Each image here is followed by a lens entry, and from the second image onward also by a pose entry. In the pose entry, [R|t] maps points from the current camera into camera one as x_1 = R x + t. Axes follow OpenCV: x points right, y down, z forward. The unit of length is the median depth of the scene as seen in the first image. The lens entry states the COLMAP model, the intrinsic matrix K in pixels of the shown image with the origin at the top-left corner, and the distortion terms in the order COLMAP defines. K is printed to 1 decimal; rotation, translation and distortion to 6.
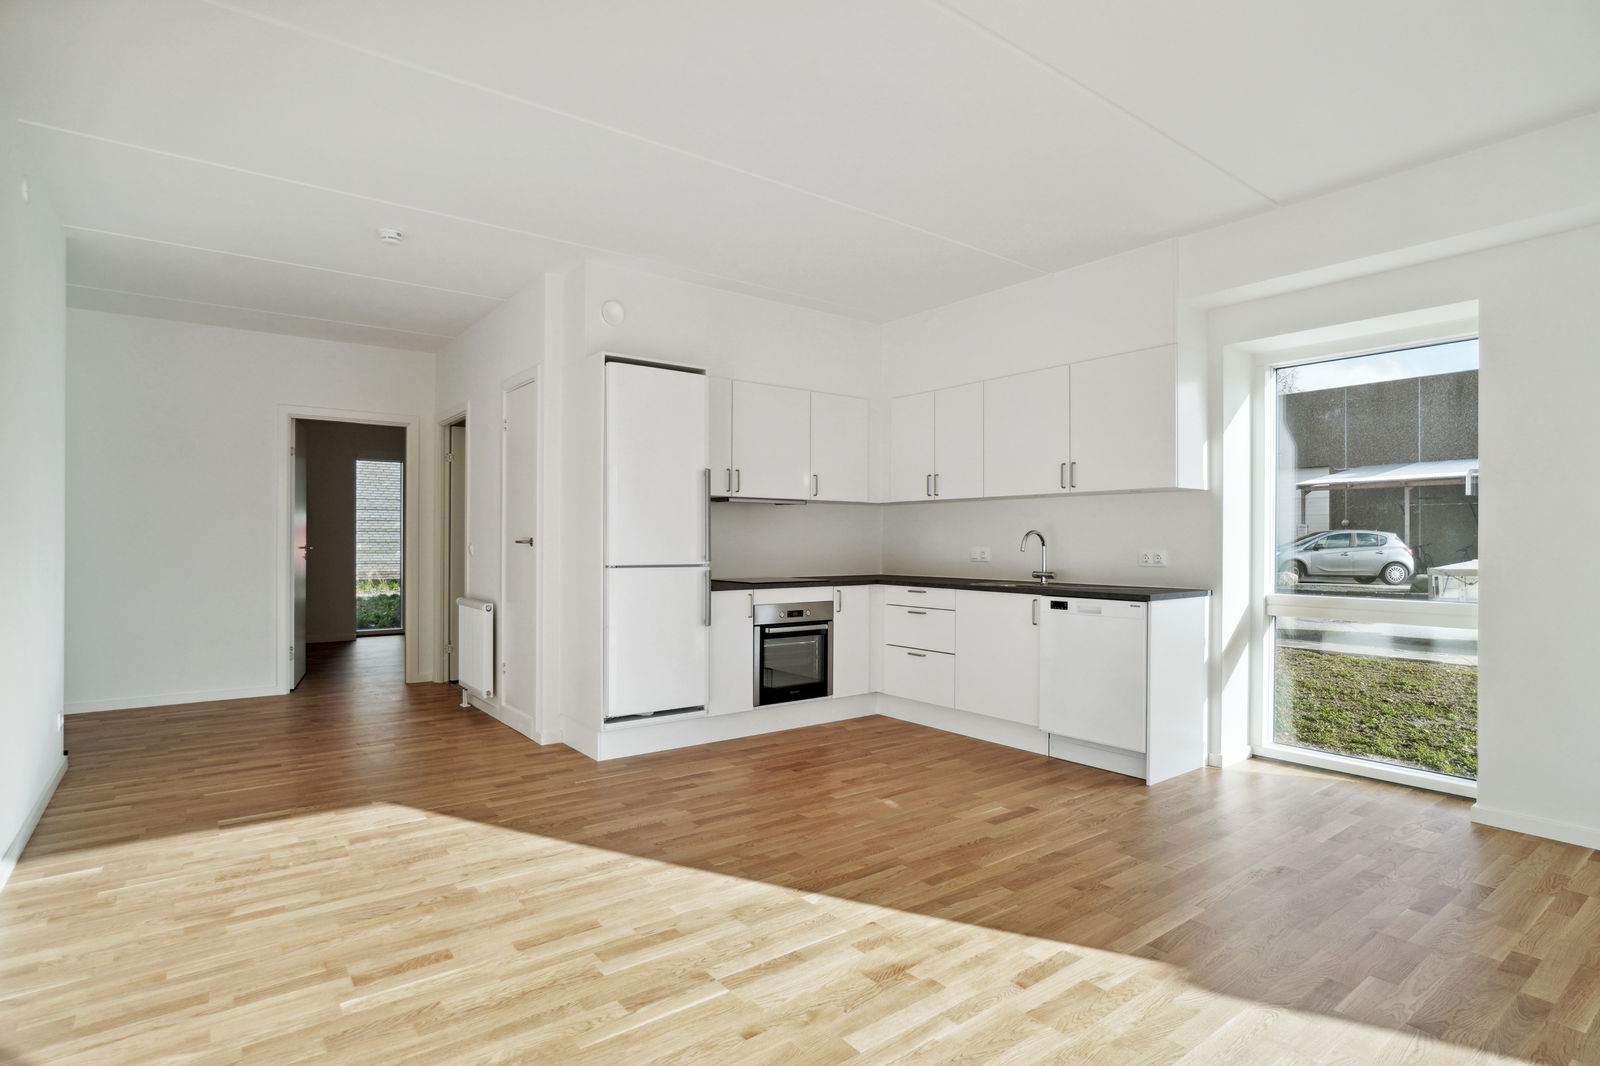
lens RADIAL K [[806.8, 0, 783.1], [0, 806.8, 541.6], [0, 0, 1]] dist [-0.012312, 0.000152]
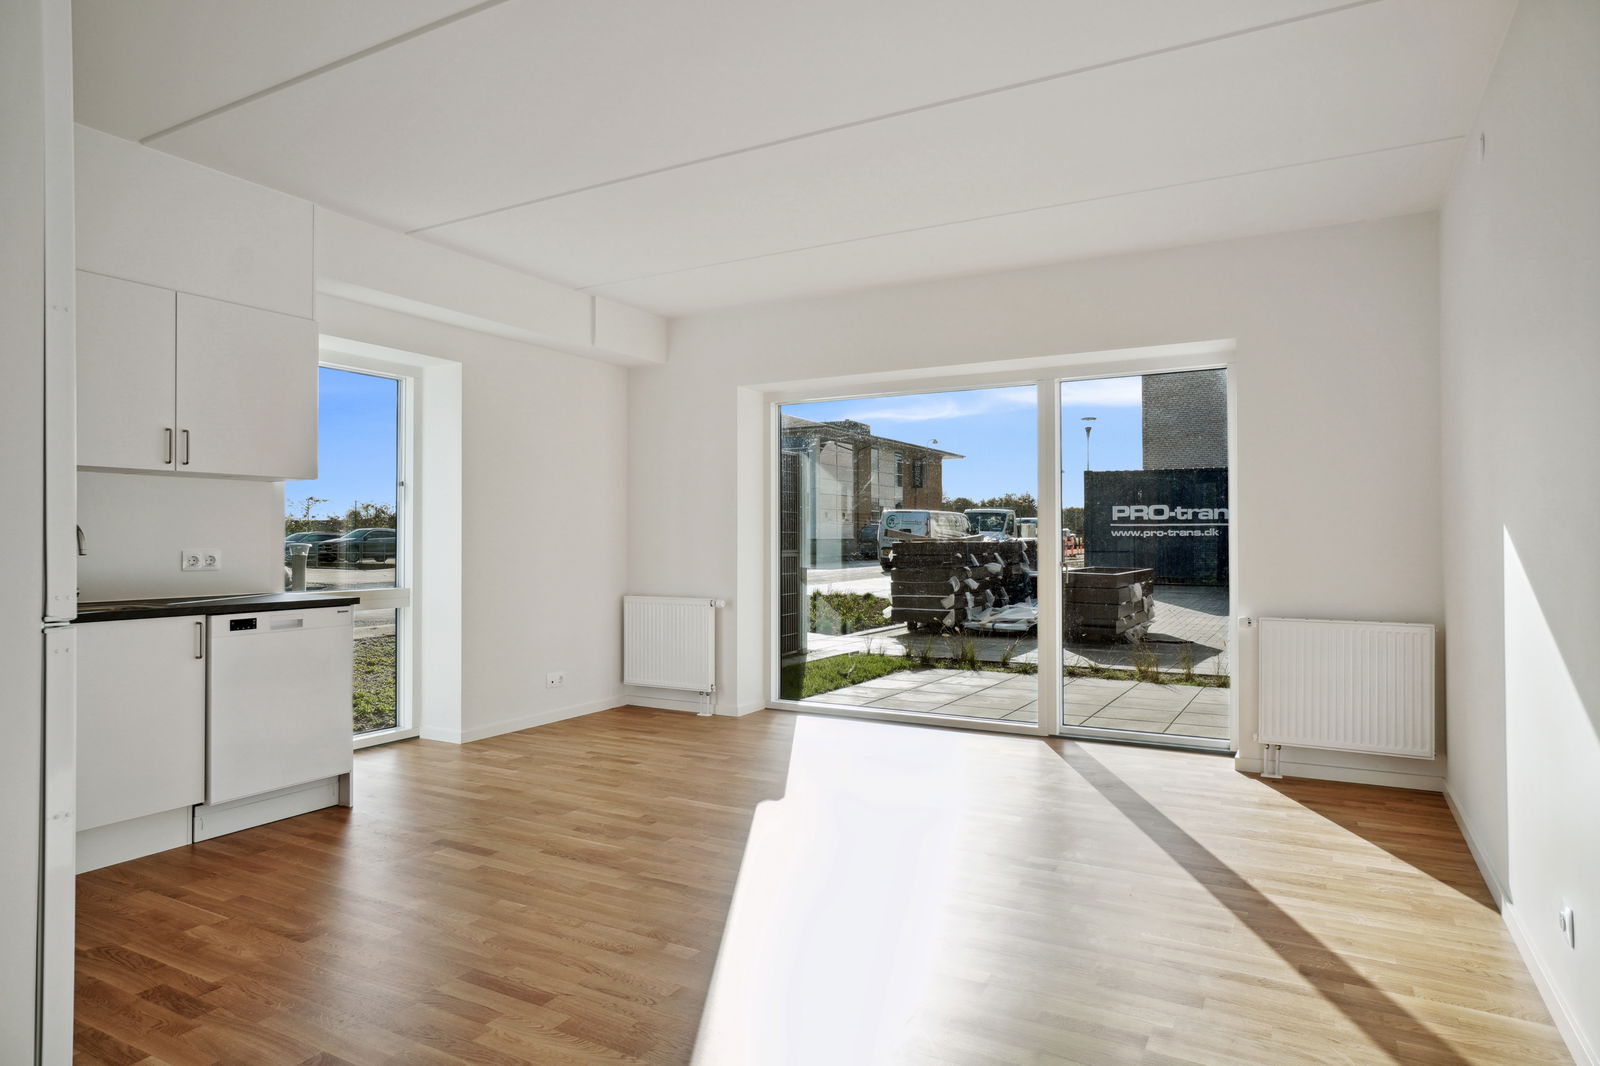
lens RADIAL K [[966.0, 0, 784.5], [0, 966.0, 530.2], [0, 0, 1]] dist [-0.009413, 0.003710]
pose [[-0.402485, 0.005895, 0.915408, -0.652265], [-0.000574, 0.999977, -0.006691, -0.002997], [-0.915426, -0.003219, -0.402472, 0.863090]]
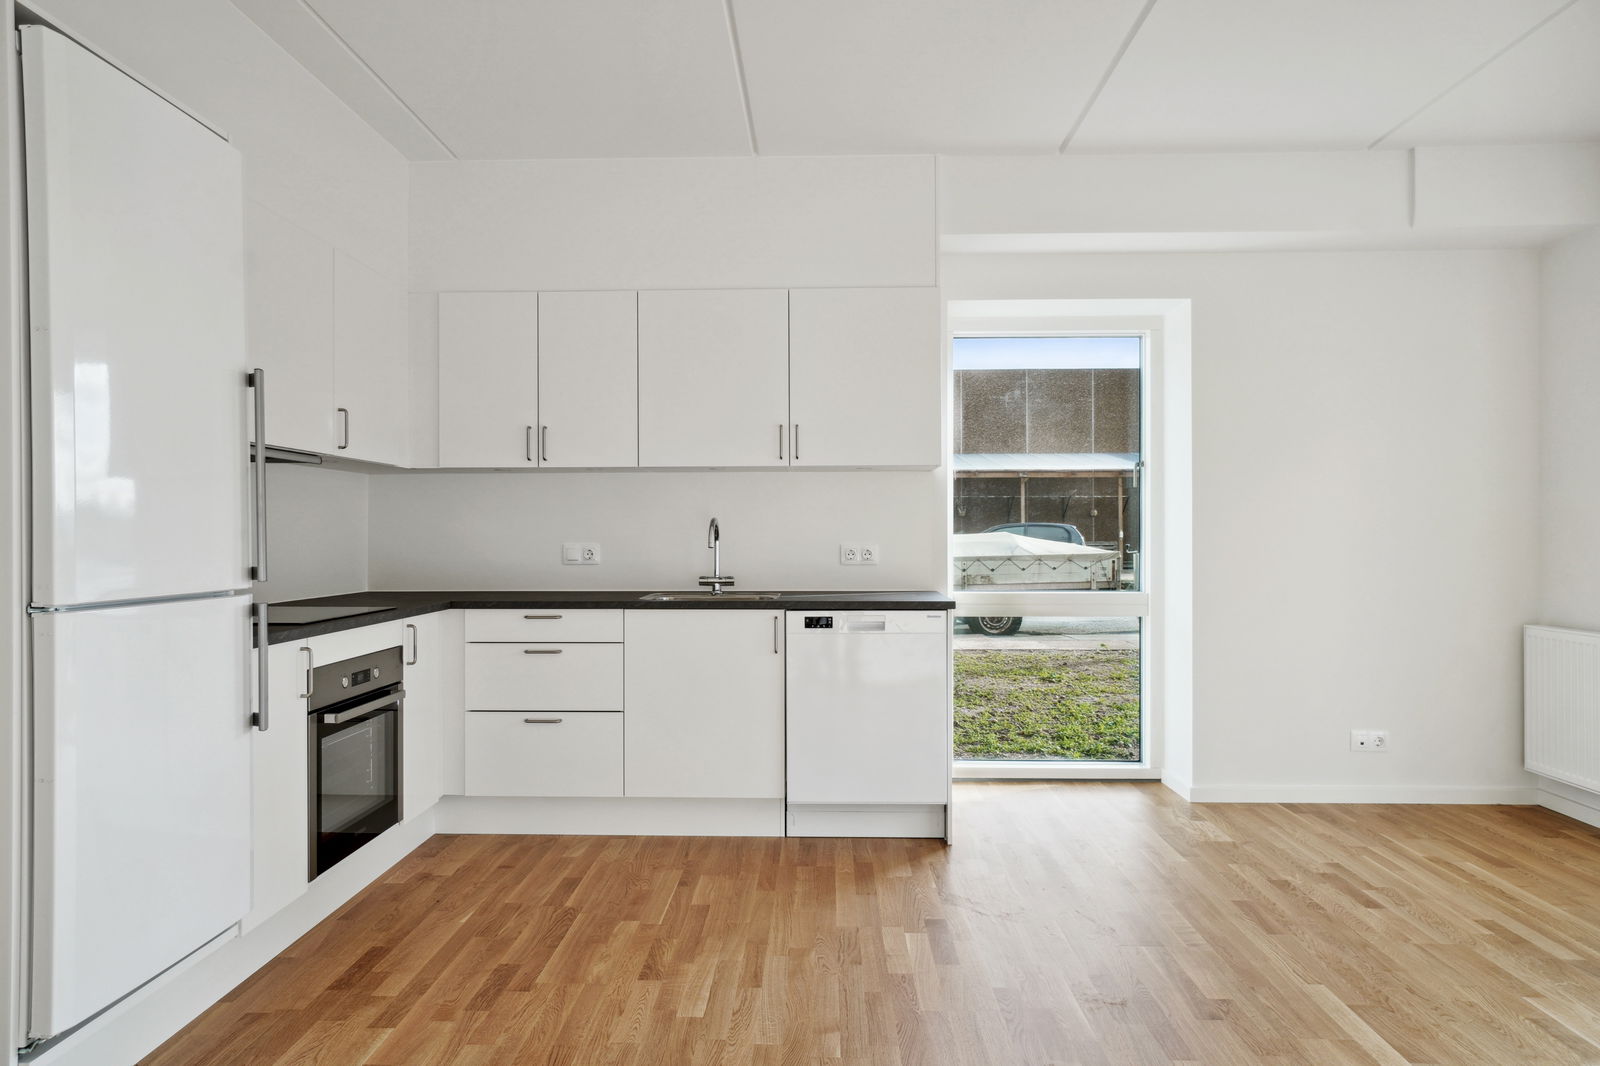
lens RADIAL K [[966.0, 0, 785.0], [0, 966.0, 537.8], [0, 0, 1]] dist [-0.009413, 0.003710]
pose [[0.627271, -0.007281, 0.778767, -0.329407], [0.003567, 0.999973, 0.006476, -0.001931], [-0.778793, -0.001284, 0.627280, 0.466402]]
